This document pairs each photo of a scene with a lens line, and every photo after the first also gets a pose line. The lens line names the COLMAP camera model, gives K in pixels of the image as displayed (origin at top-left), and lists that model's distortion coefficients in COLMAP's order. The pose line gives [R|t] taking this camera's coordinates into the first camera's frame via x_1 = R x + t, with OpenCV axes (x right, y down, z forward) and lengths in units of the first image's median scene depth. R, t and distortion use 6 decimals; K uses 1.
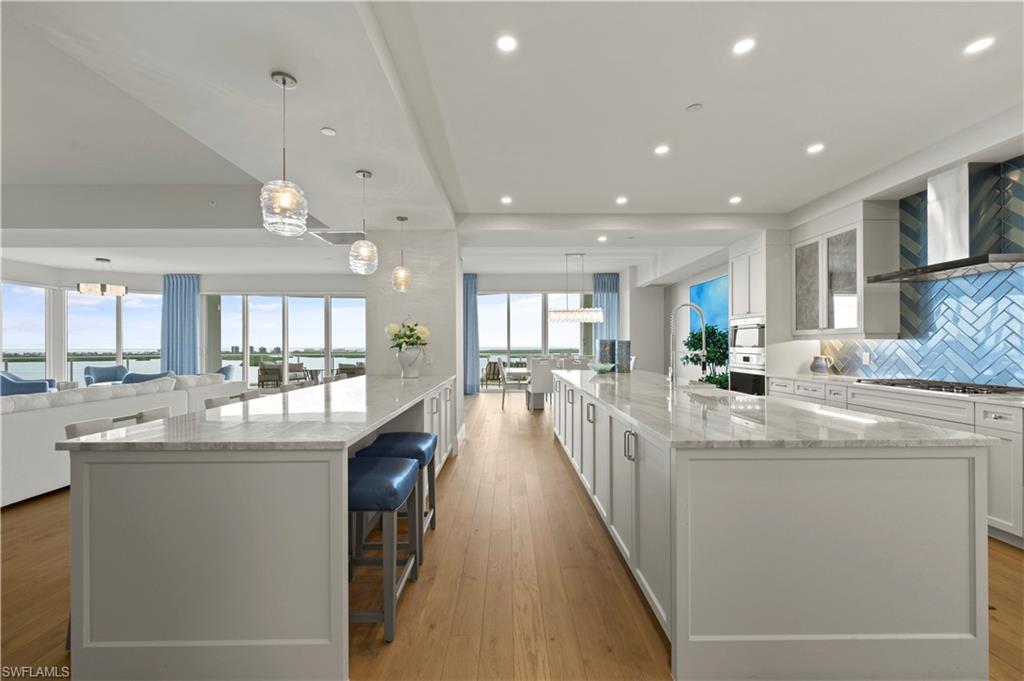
lens RADIAL K [[404.9, 0, 510.3], [0, 404.9, 340.8], [0, 0, 1]] dist [0.000354, 0.000209]
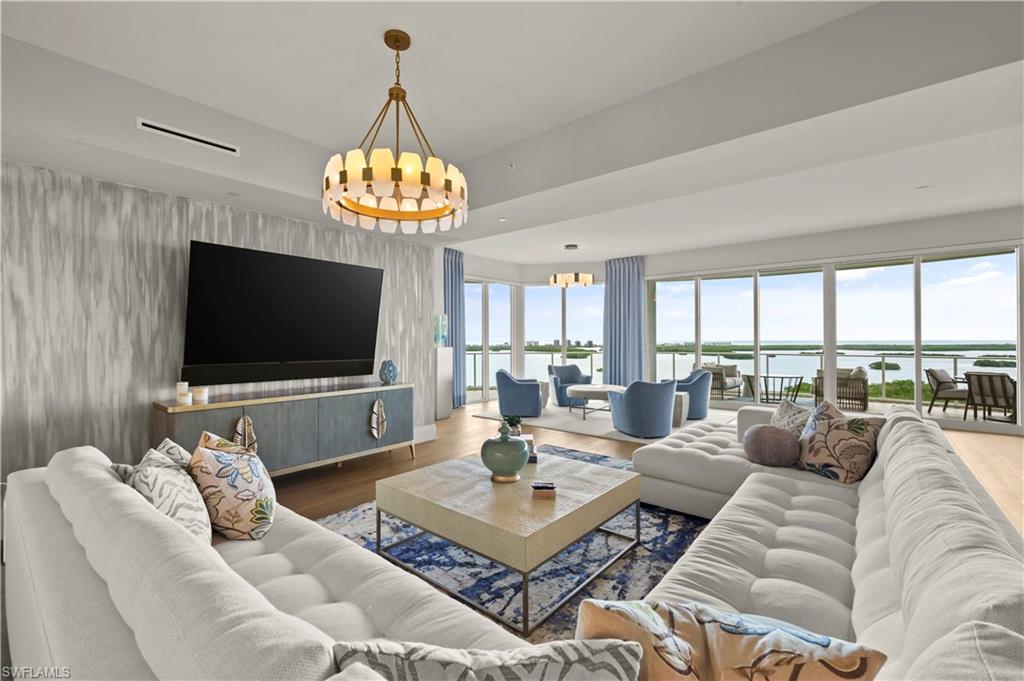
lens RADIAL K [[434.4, 0, 509.9], [0, 434.4, 338.2], [0, 0, 1]] dist [0.001009, -0.000084]
pose [[0.763224, -0.002912, -0.646127, -0.523964], [0.008934, 0.999942, 0.006047, -0.005896], [0.646072, -0.010388, 0.763206, 0.195754]]
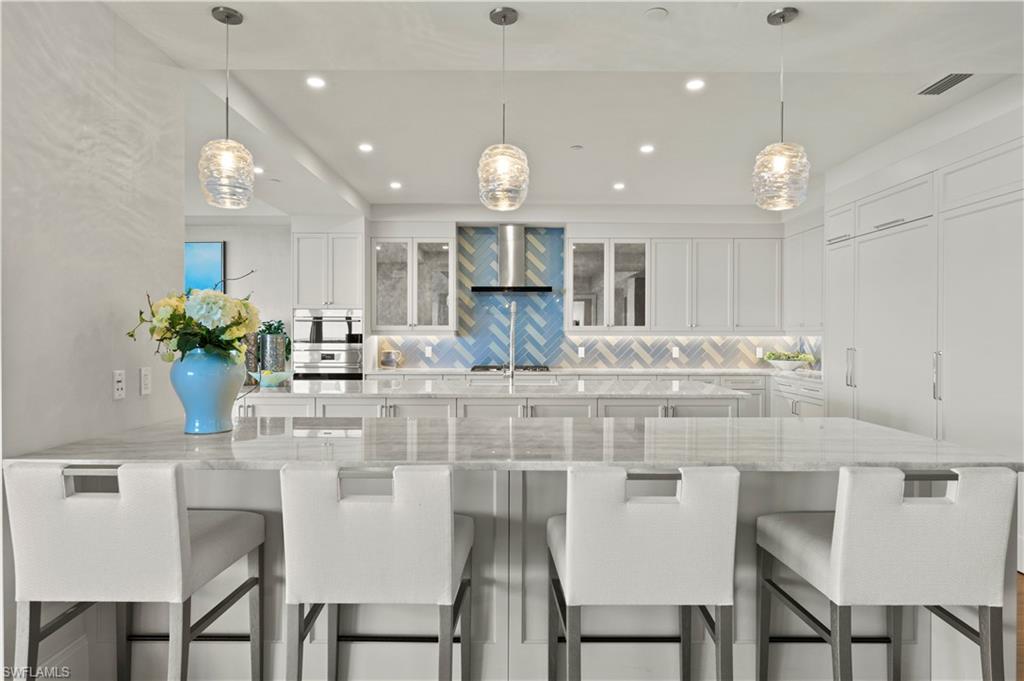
lens RADIAL K [[601.8, 0, 512.0], [0, 601.8, 340.5], [0, 0, 1]] dist [-0.002415, -0.000824]
pose [[0.007641, -0.005285, 0.999957, -0.437860], [-0.013548, 0.999894, 0.005388, -0.000610], [-0.999879, -0.013588, 0.007568, 0.378595]]
